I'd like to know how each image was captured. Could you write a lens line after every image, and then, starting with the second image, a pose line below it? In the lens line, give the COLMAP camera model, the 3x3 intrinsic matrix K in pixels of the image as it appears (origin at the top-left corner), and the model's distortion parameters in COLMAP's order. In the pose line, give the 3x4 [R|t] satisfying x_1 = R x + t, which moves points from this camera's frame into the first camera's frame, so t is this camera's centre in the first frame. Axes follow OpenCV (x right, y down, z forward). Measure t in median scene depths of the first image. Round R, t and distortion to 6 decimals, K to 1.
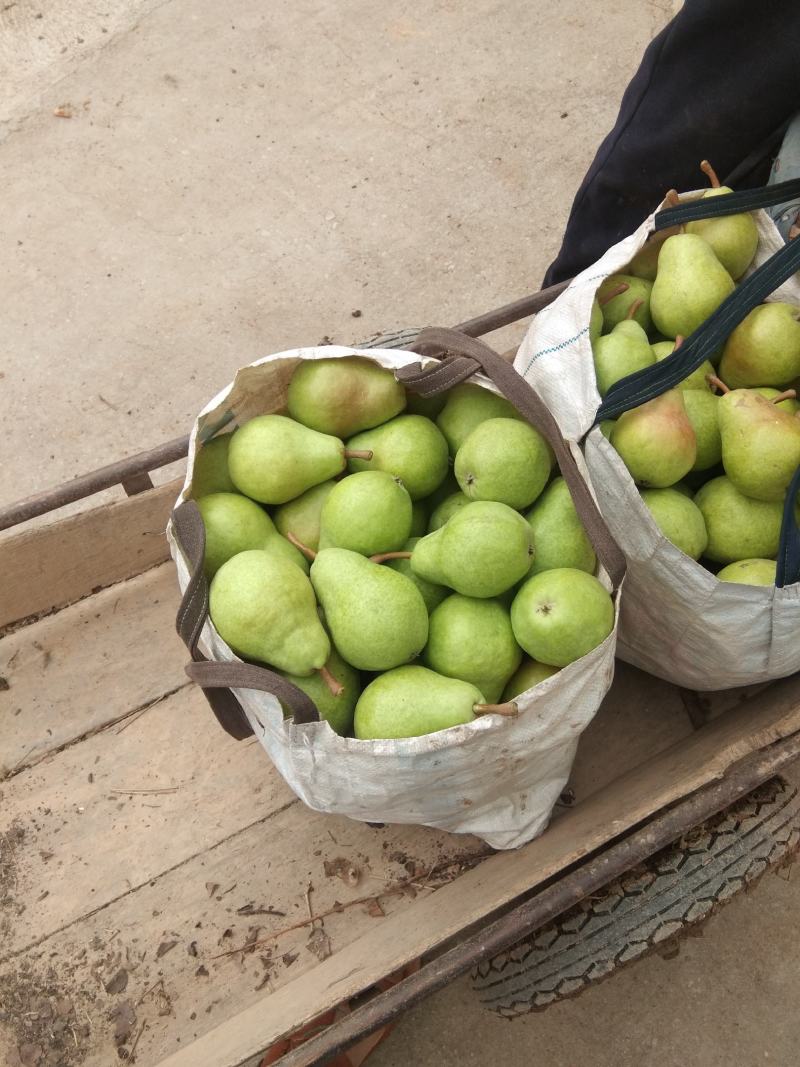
lens RADIAL K [[844.8, 0, 401.1], [0, 844.8, 528.1], [0, 0, 1]] dist [0.097911, -0.171867]
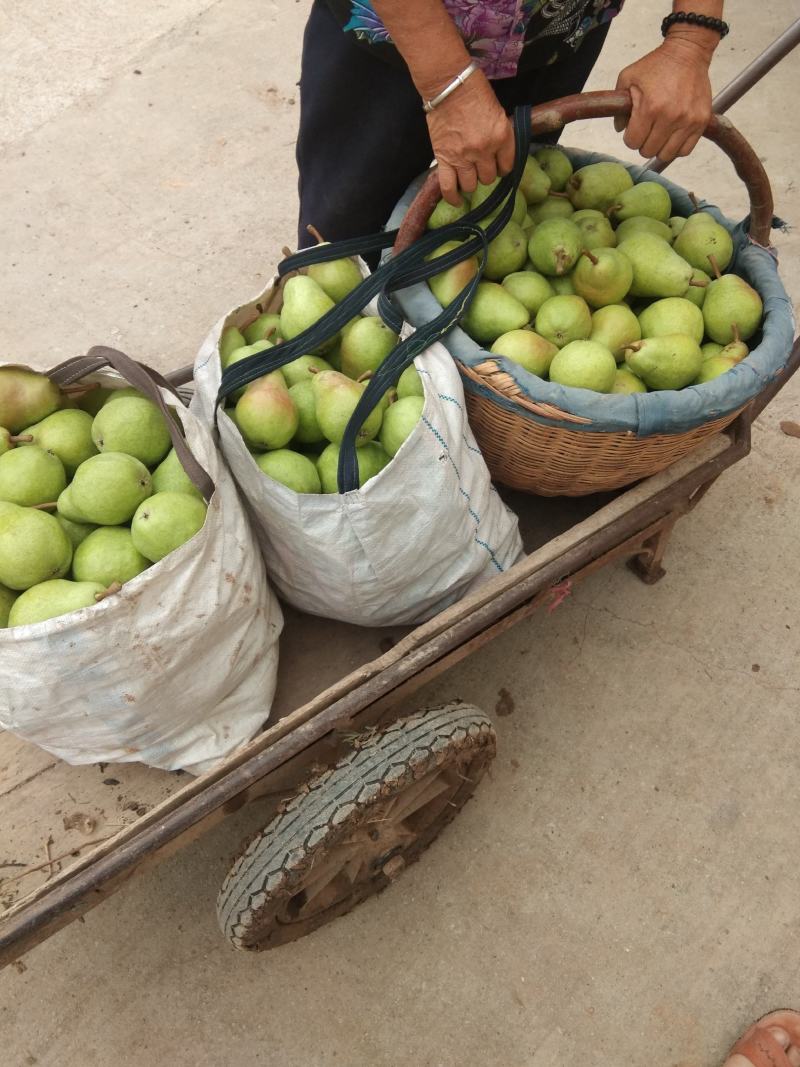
lens RADIAL K [[844.8, 0, 401.1], [0, 844.8, 528.1], [0, 0, 1]] dist [0.097911, -0.171867]
pose [[0.987943, -0.116859, 0.101548, 0.288002], [0.132382, 0.977746, -0.162753, 0.259213], [-0.080269, 0.174234, 0.981427, -0.231899]]
